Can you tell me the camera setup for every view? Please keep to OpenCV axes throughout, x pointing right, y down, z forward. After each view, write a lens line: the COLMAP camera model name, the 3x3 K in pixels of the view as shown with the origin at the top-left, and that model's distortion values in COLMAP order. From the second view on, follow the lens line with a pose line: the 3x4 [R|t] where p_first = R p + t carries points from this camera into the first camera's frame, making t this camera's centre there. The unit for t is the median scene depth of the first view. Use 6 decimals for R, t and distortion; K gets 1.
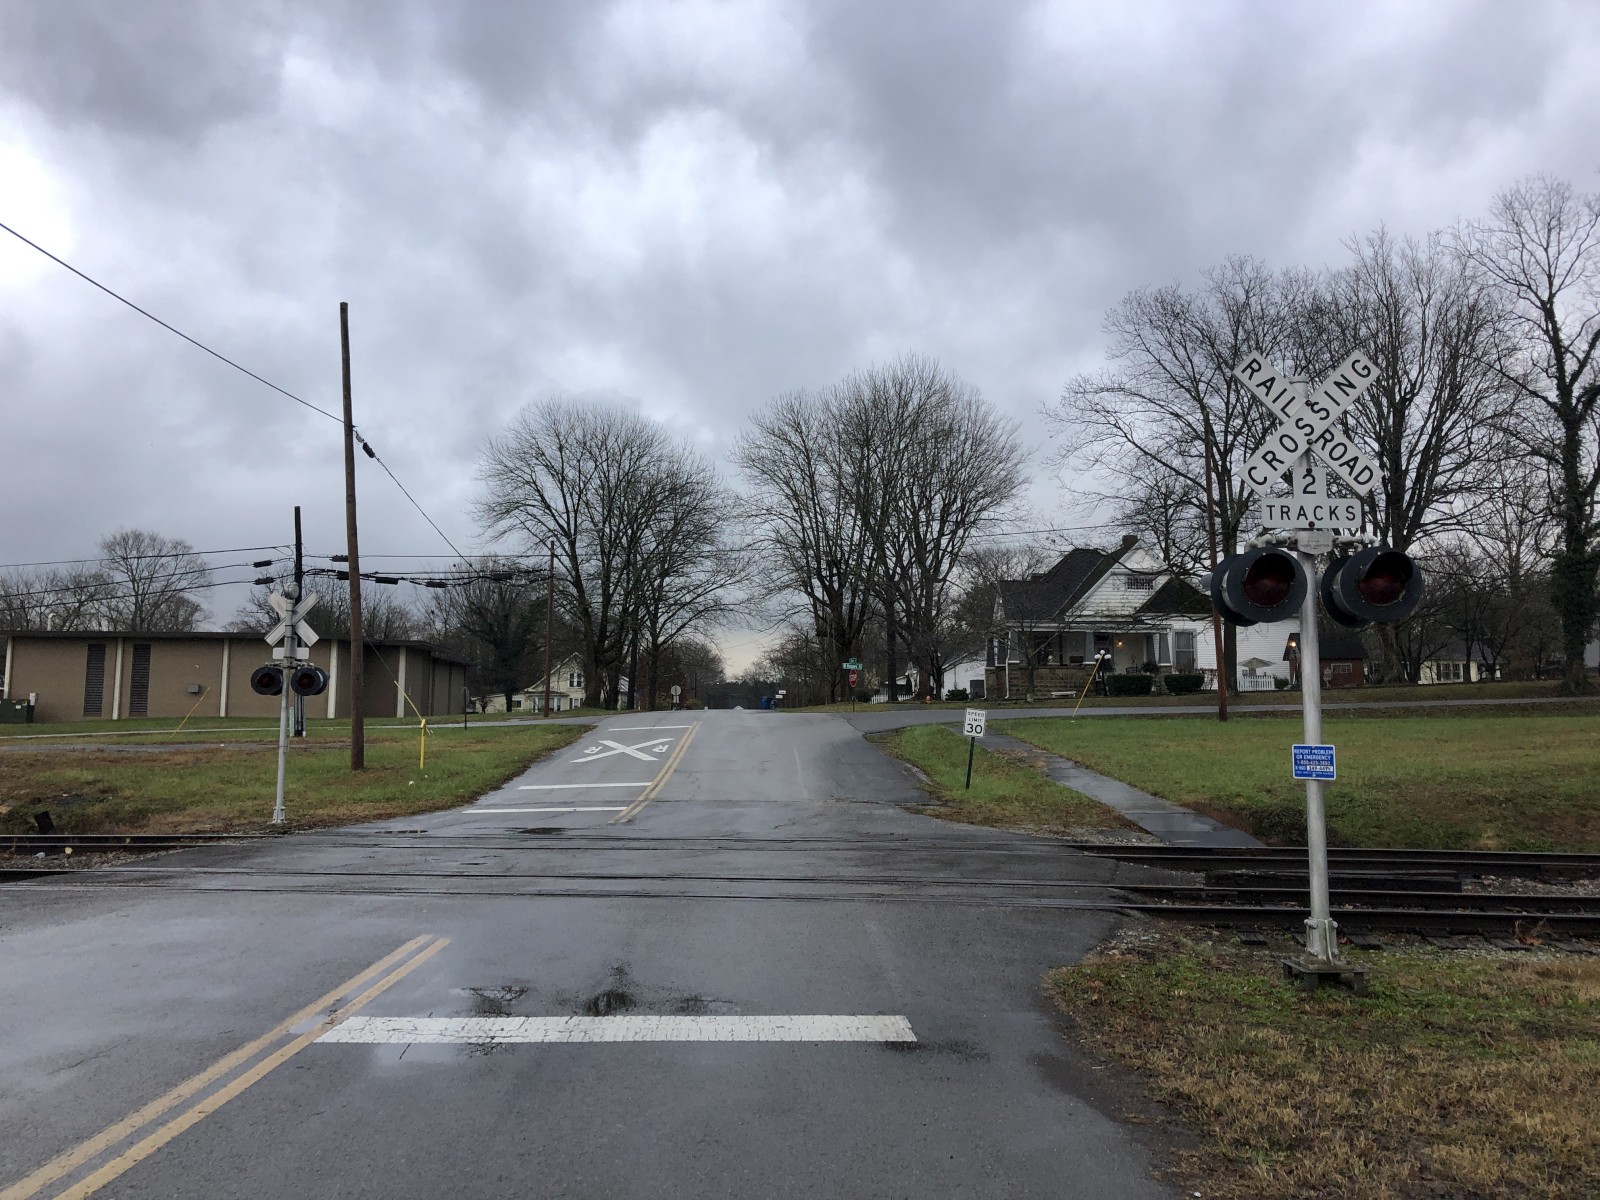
lens RADIAL K [[1256.6, 0, 803.3], [0, 1256.6, 588.9], [0, 0, 1]] dist [0.052768, -0.061694]
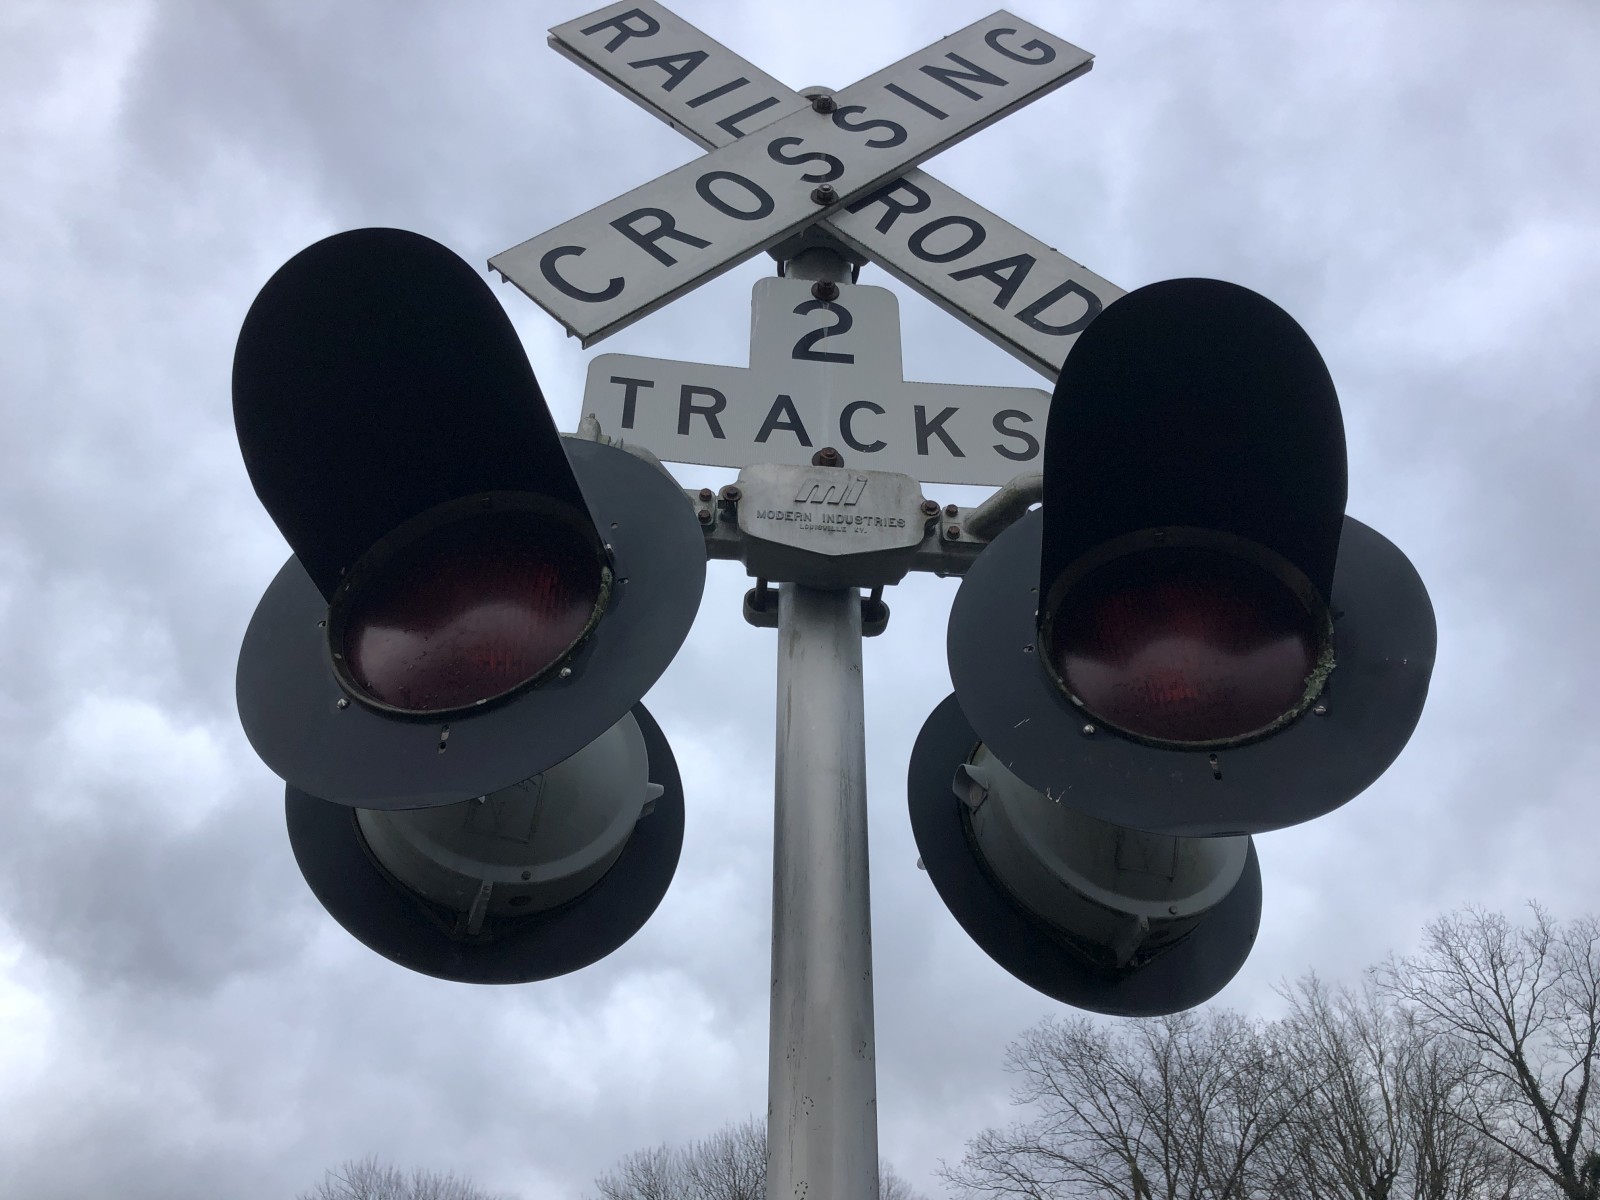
lens RADIAL K [[1256.6, 0, 815.6], [0, 1256.6, 635.6], [0, 0, 1]] dist [0.052768, -0.061694]
pose [[0.998570, 0.039360, 0.036186, 0.068323], [-0.013243, 0.837786, -0.545838, 0.014409], [-0.051800, 0.544578, 0.837109, 0.146995]]
